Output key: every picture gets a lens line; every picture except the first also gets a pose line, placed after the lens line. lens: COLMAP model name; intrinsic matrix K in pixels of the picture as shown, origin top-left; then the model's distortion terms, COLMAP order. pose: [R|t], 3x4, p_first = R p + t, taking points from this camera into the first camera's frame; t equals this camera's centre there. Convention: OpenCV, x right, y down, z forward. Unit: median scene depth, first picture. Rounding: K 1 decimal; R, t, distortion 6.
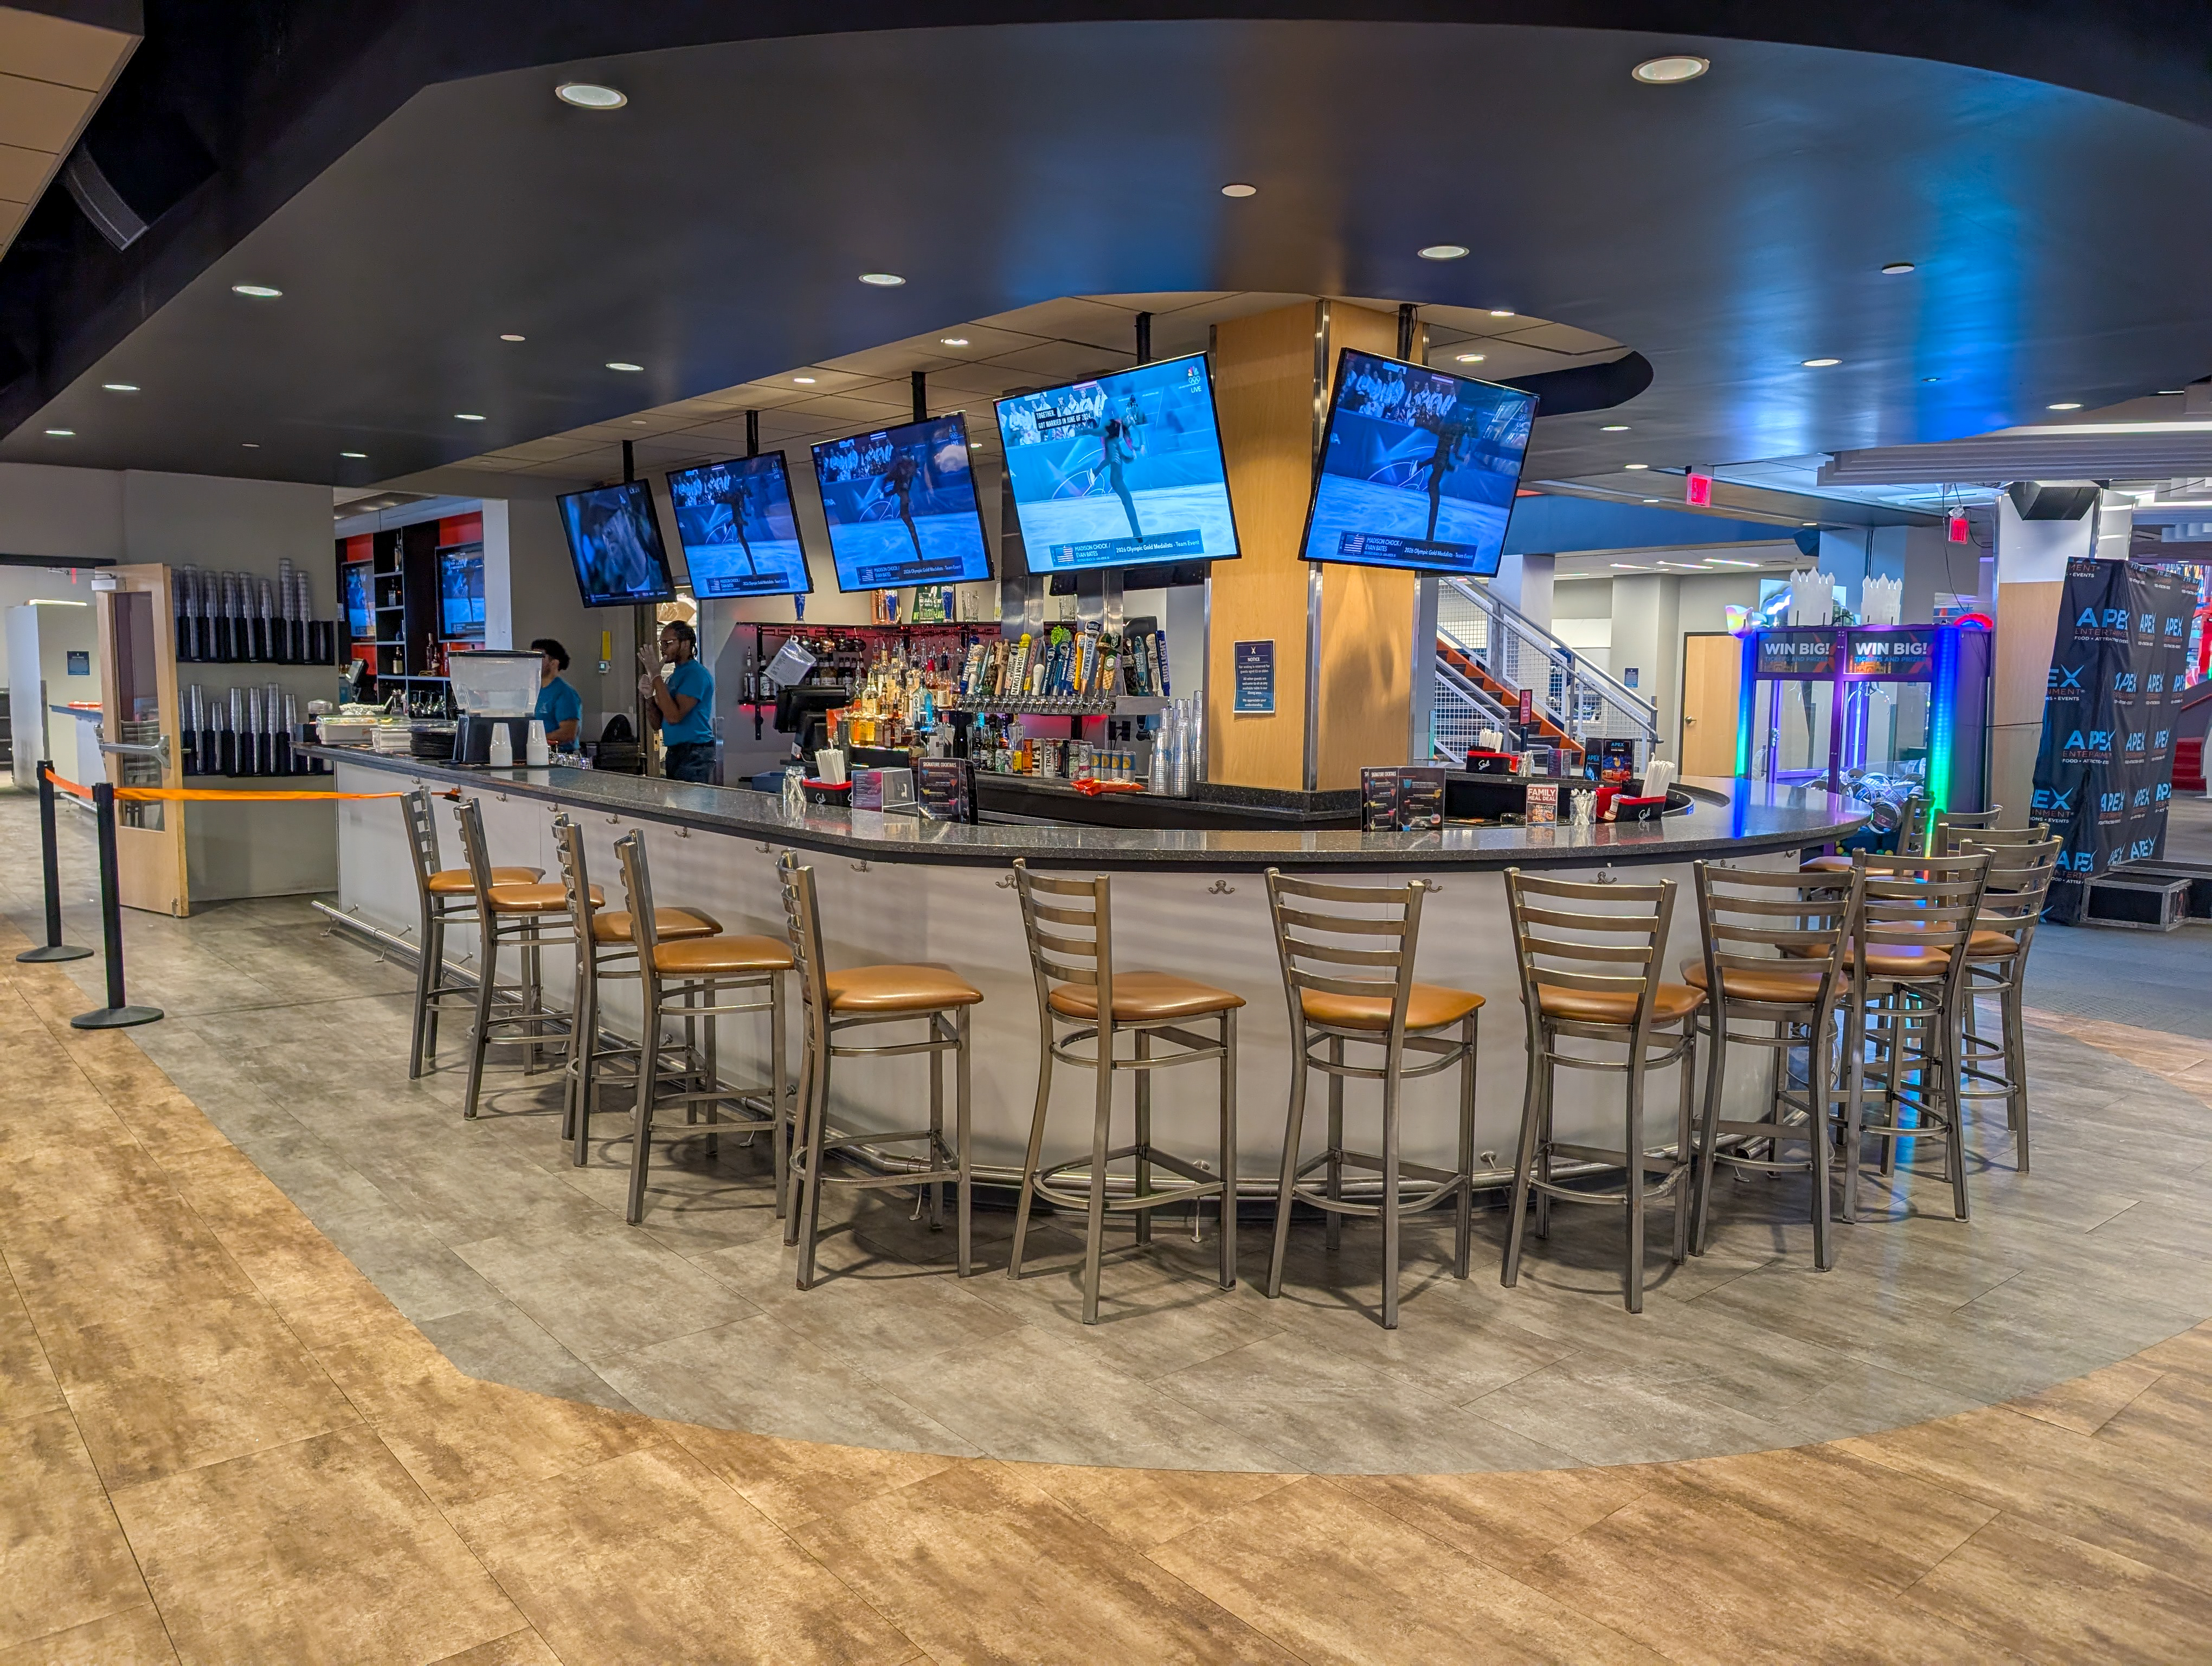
lens RADIAL K [[1571.8, 0, 1104.1], [0, 1571.8, 860.7], [0, 0, 1]] dist [0.039333, -0.005464]
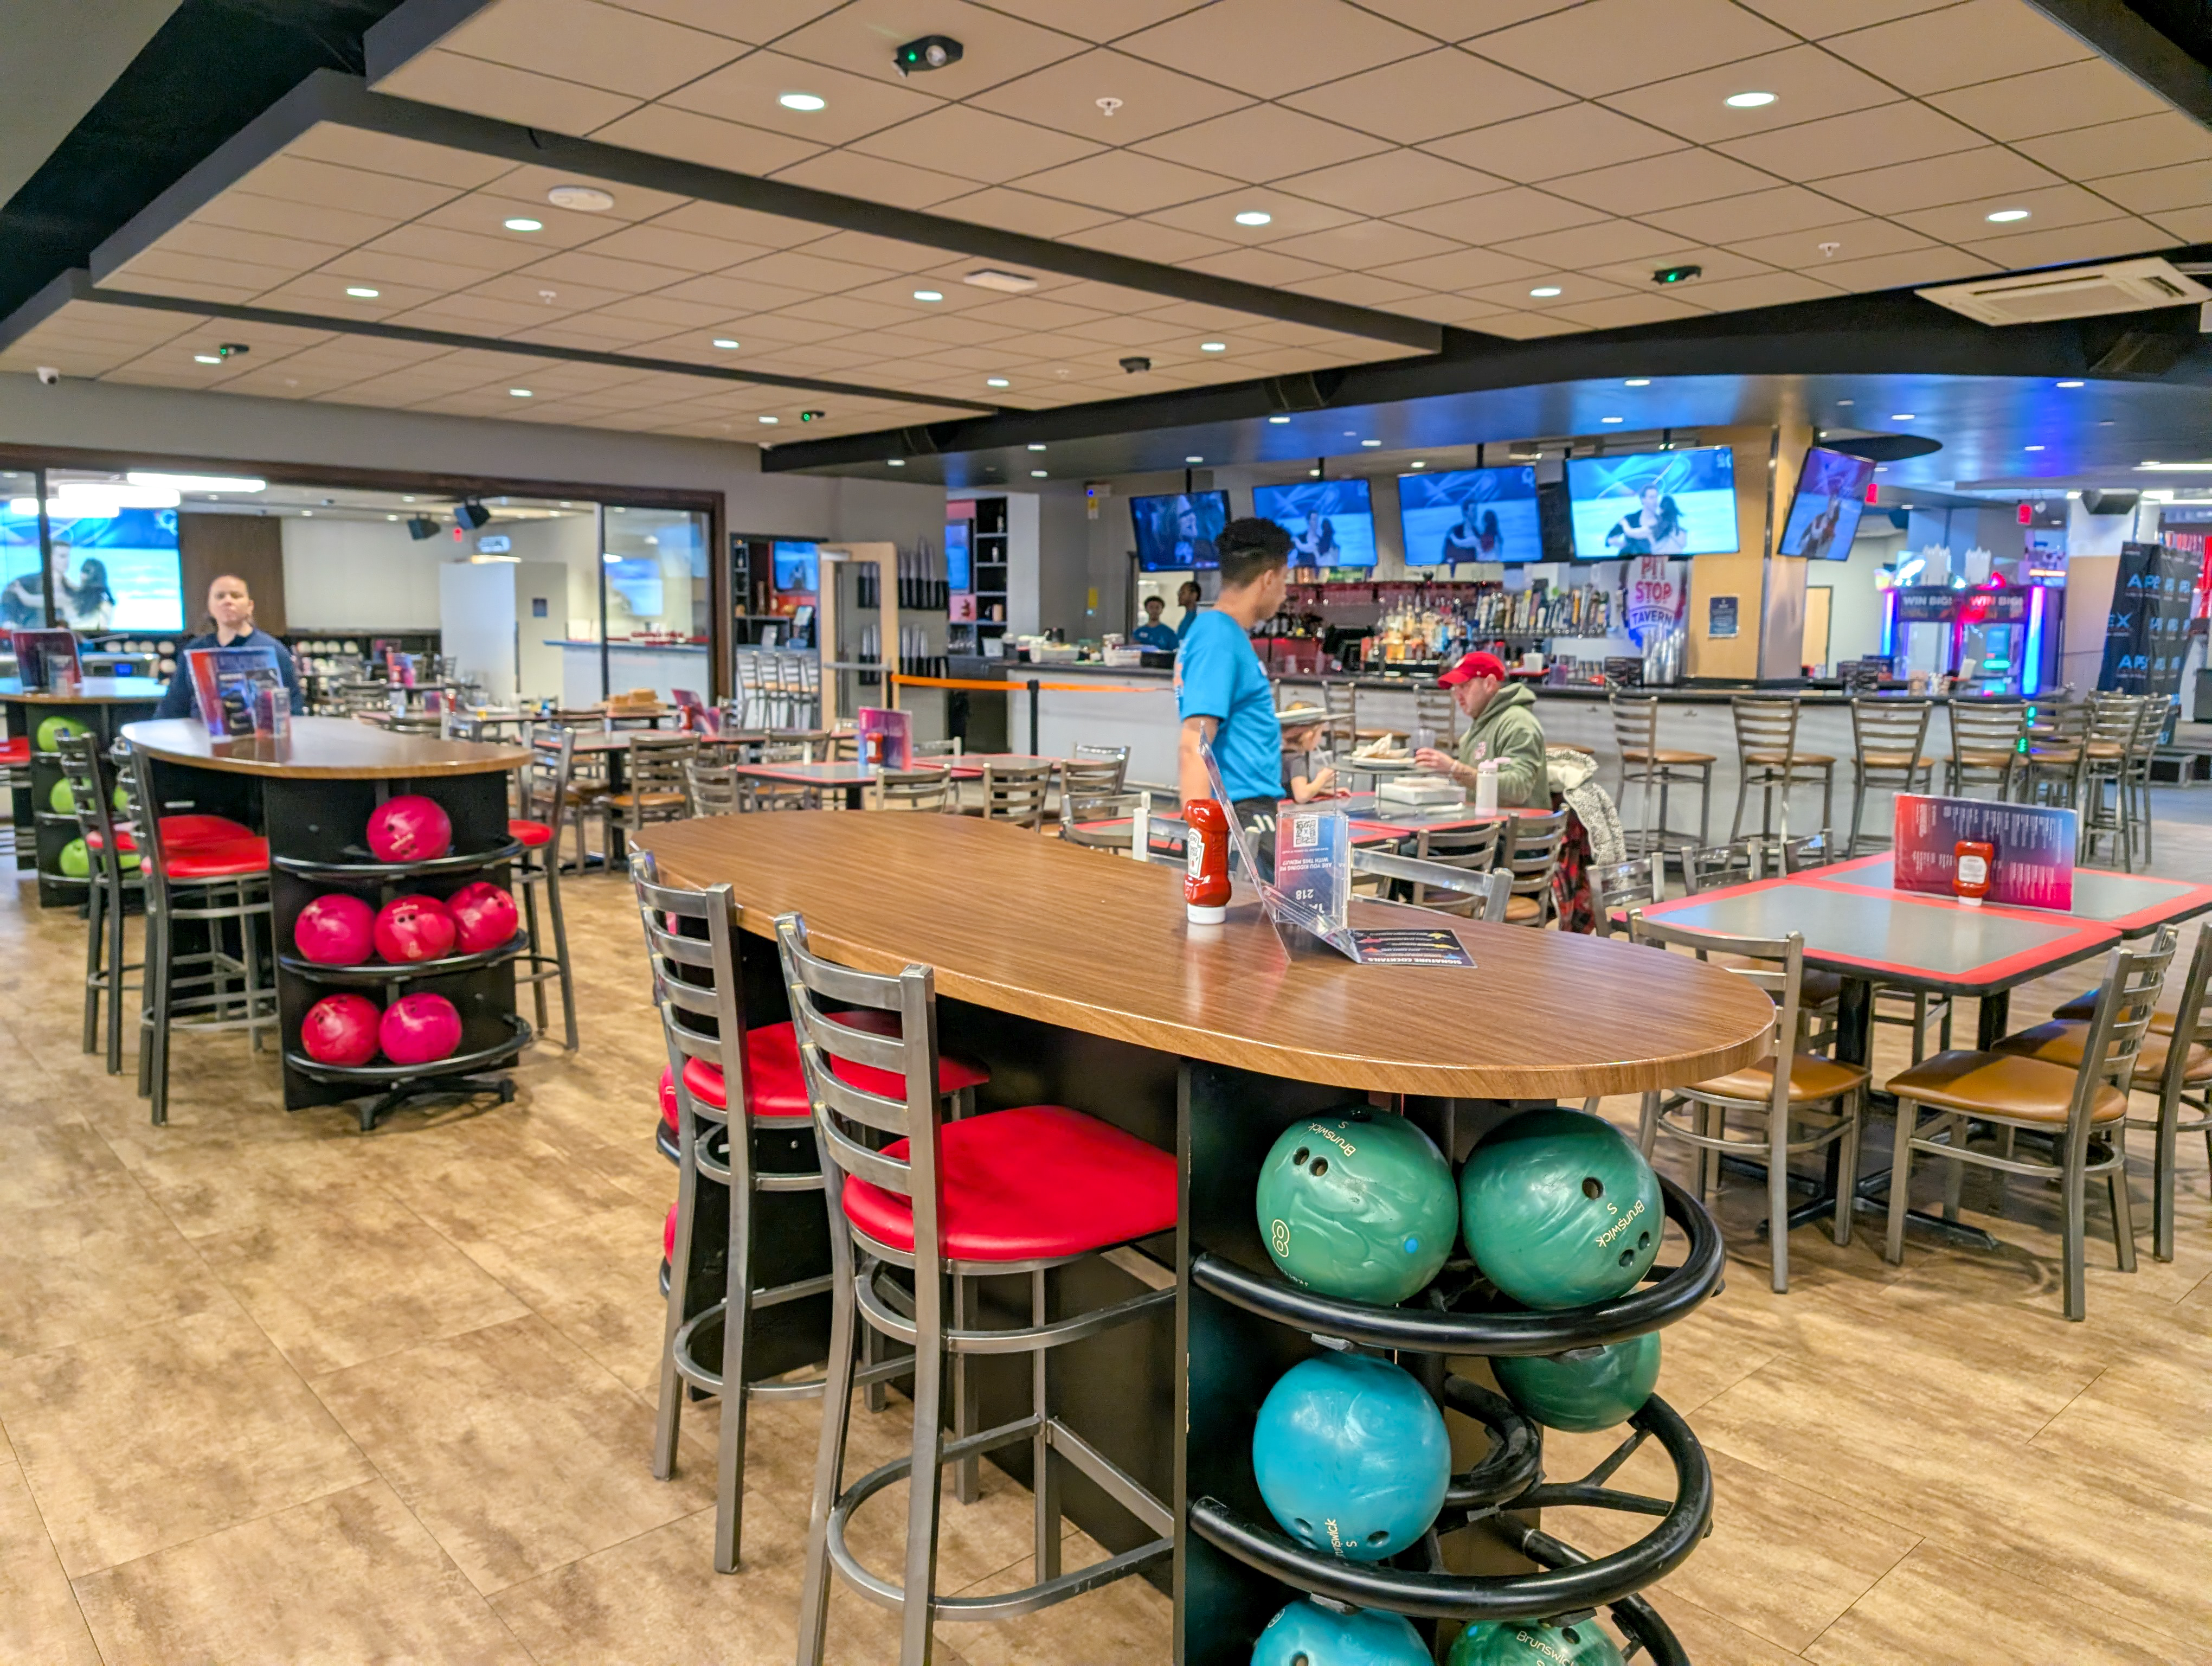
lens RADIAL K [[1595.3, 0, 1106.0], [0, 1595.3, 833.0], [0, 0, 1]] dist [0.008328, 0.004861]
pose [[0.999555, -0.001787, 0.029760, -0.410996], [0.001347, 0.999890, 0.014800, 0.063981], [-0.029784, -0.014754, 0.999447, -0.502964]]
